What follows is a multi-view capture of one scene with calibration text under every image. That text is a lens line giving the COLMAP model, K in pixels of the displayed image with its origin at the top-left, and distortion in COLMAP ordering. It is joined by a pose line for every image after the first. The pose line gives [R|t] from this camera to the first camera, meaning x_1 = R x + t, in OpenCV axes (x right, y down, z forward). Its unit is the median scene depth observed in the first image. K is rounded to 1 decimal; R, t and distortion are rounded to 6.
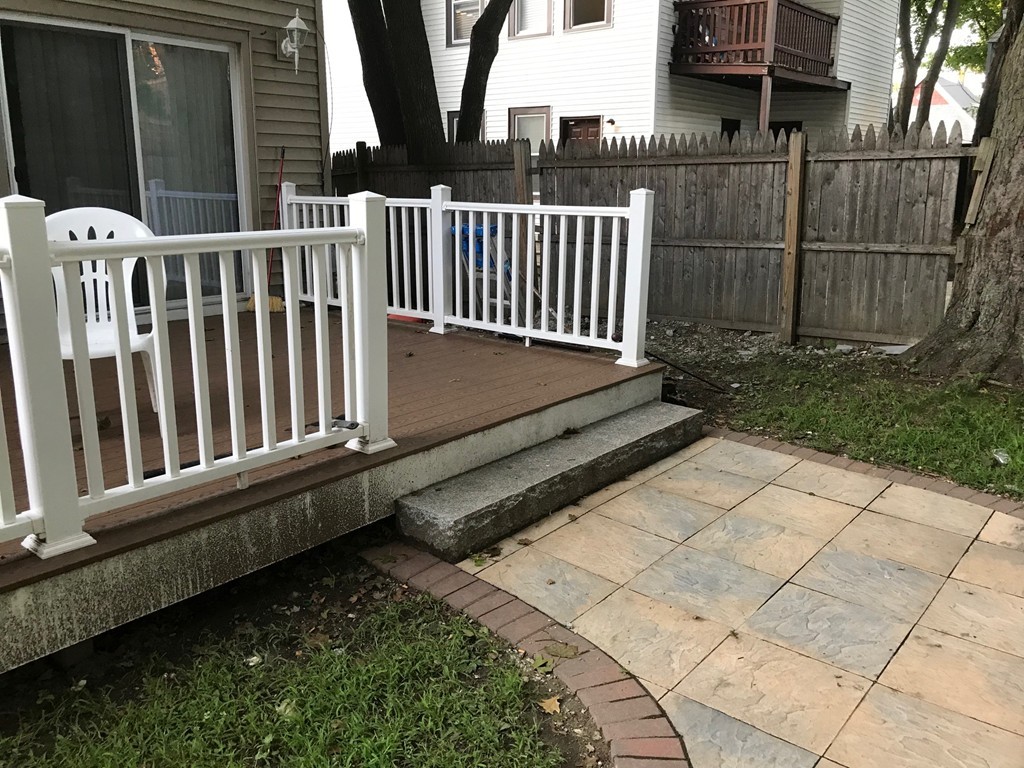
lens RADIAL K [[855.4, 0, 504.2], [0, 855.4, 376.2], [0, 0, 1]] dist [0.034878, -0.043368]
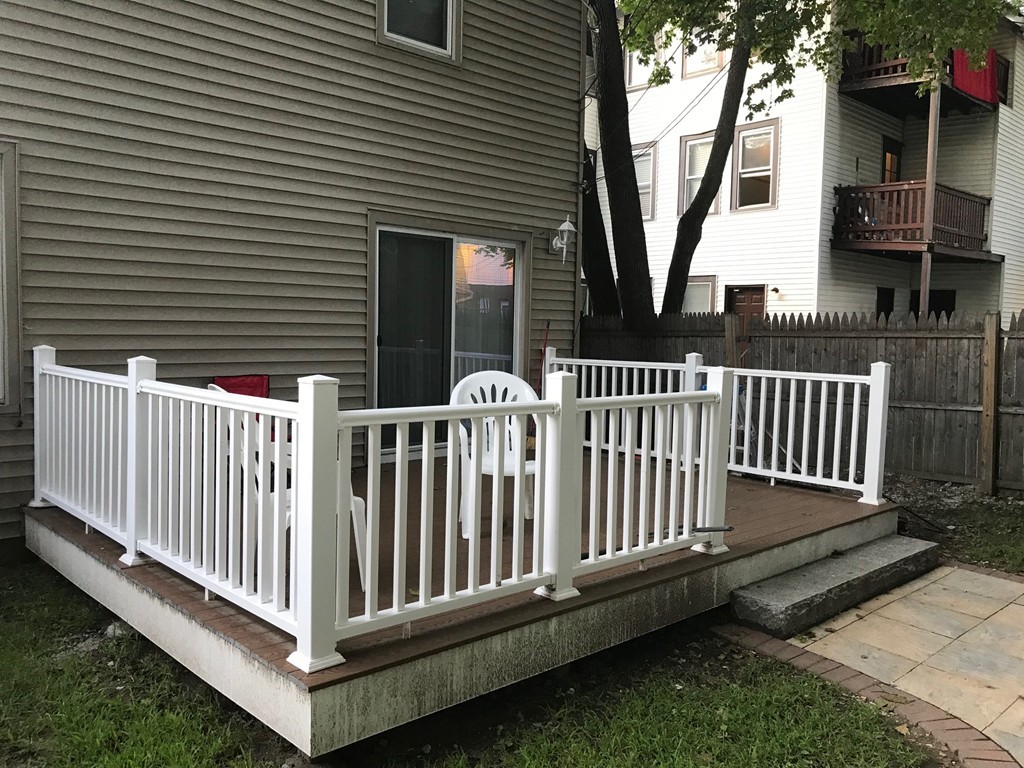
lens RADIAL K [[855.4, 0, 512.0], [0, 855.4, 382.2], [0, 0, 1]] dist [0.034878, -0.043368]
pose [[0.991924, 0.022705, -0.124785, -0.206982], [-0.043029, 0.985741, -0.162675, 0.037231], [0.119312, 0.166731, 0.978757, -0.280119]]
